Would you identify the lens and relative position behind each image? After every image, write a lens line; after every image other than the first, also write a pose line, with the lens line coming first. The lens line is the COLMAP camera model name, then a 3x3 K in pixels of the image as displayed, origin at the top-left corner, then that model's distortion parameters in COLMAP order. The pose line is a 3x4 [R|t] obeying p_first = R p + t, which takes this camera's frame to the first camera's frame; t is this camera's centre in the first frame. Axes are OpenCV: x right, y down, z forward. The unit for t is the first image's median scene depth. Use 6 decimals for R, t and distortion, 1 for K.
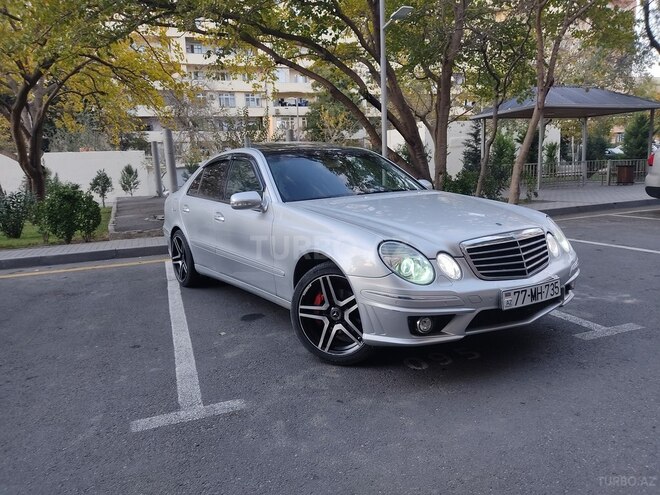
lens RADIAL K [[491.2, 0, 332.8], [0, 491.2, 245.1], [0, 0, 1]] dist [0.096650, -0.159151]
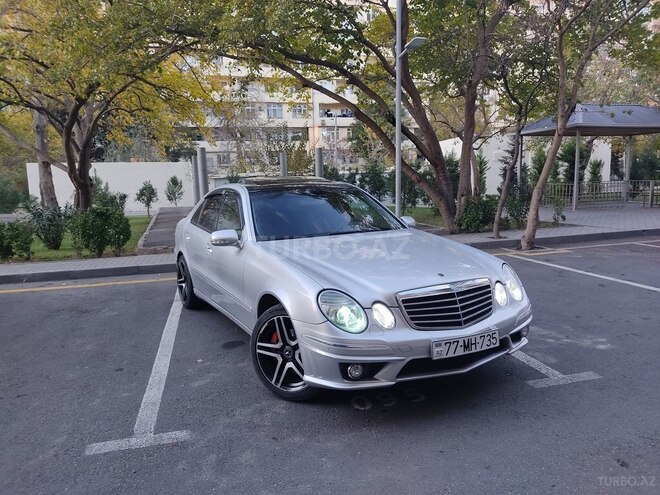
lens RADIAL K [[491.2, 0, 332.8], [0, 491.2, 245.1], [0, 0, 1]] dist [0.096650, -0.159151]
pose [[0.995338, 0.028667, -0.092090, 0.144629], [-0.030196, 0.999428, -0.015250, -0.059567], [0.091600, 0.017960, 0.995634, -0.048977]]
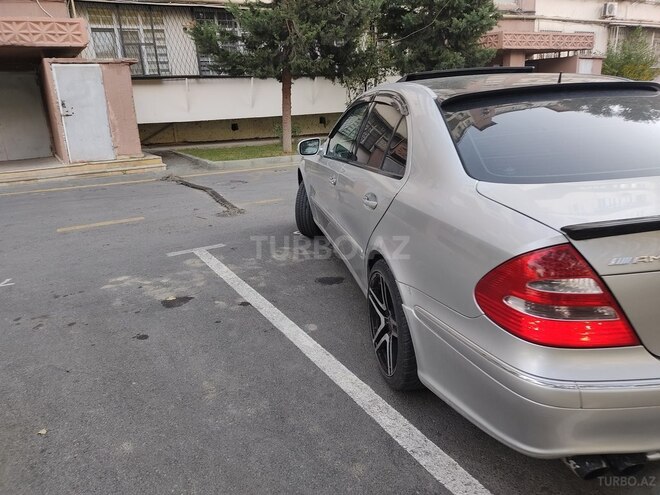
lens RADIAL K [[508.8, 0, 334.3], [0, 508.8, 233.4], [0, 0, 1]] dist [0.055016, -0.044586]
pose [[-0.980165, 0.127699, -0.151558, 0.325056], [0.055757, 0.911530, 0.407435, -0.367391], [0.190179, 0.390903, -0.900570, 1.986216]]
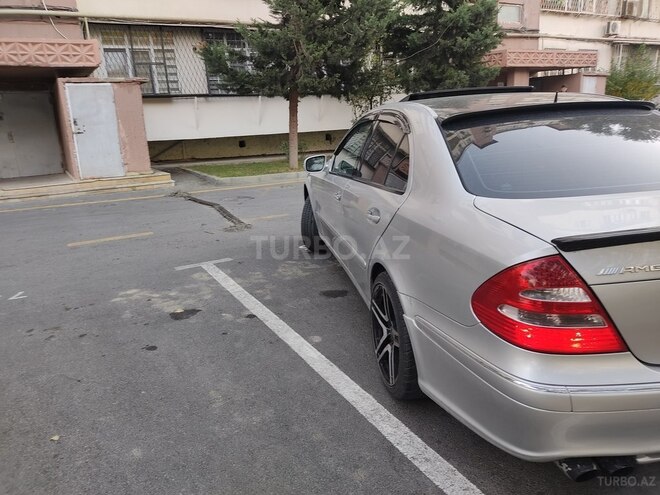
lens RADIAL K [[508.6, 0, 333.4], [0, 508.6, 229.7], [0, 0, 1]] dist [0.084099, -0.097558]
pose [[-0.982411, 0.121010, -0.142214, 0.325701], [0.060409, 0.926607, 0.371148, -0.373542], [0.176689, 0.356029, -0.917619, 2.010013]]
